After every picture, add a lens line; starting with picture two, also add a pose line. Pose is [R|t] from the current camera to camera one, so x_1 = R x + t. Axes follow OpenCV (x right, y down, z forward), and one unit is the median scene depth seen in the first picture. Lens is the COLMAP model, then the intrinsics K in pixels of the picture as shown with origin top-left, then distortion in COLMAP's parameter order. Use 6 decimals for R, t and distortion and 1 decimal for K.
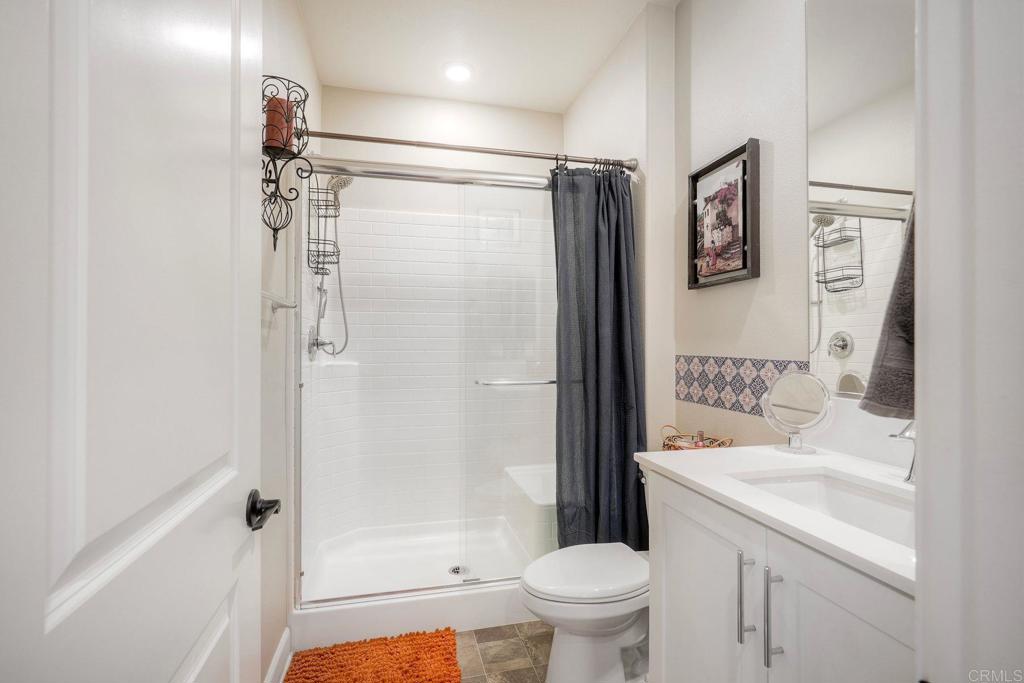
lens RADIAL K [[457.9, 0, 515.0], [0, 457.9, 340.7], [0, 0, 1]] dist [-0.004984, 0.000468]
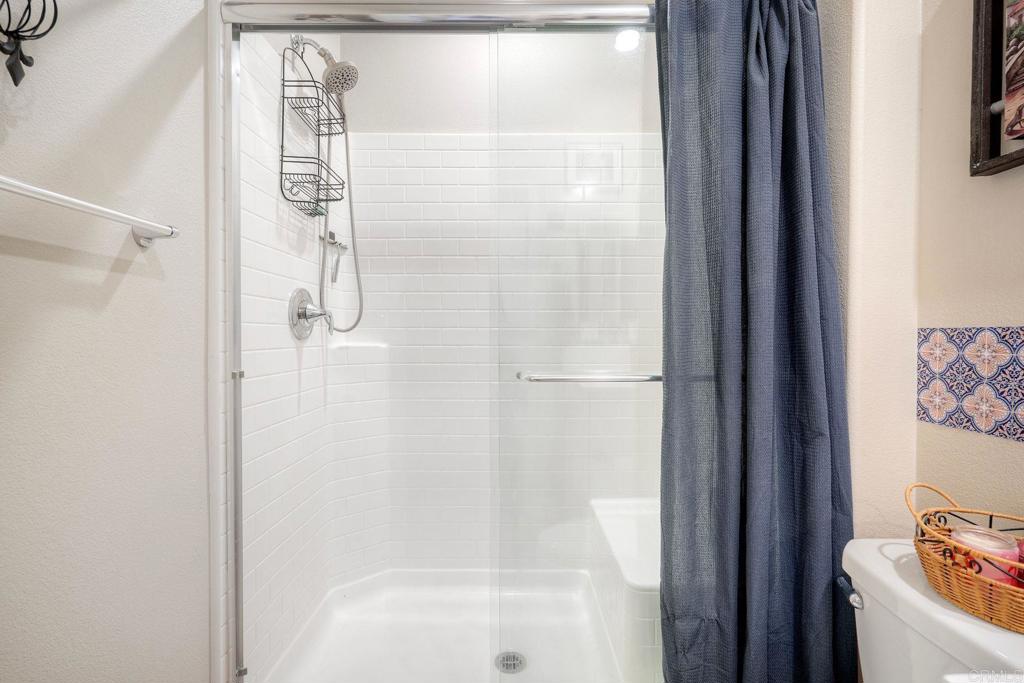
lens RADIAL K [[471.8, 0, 534.2], [0, 471.8, 336.0], [0, 0, 1]] dist [-0.005268, 0.000648]
pose [[0.978562, 0.005373, -0.205882, 0.057356], [-0.002787, 0.999914, 0.012852, 0.034209], [0.205933, -0.012002, 0.978492, 0.432252]]
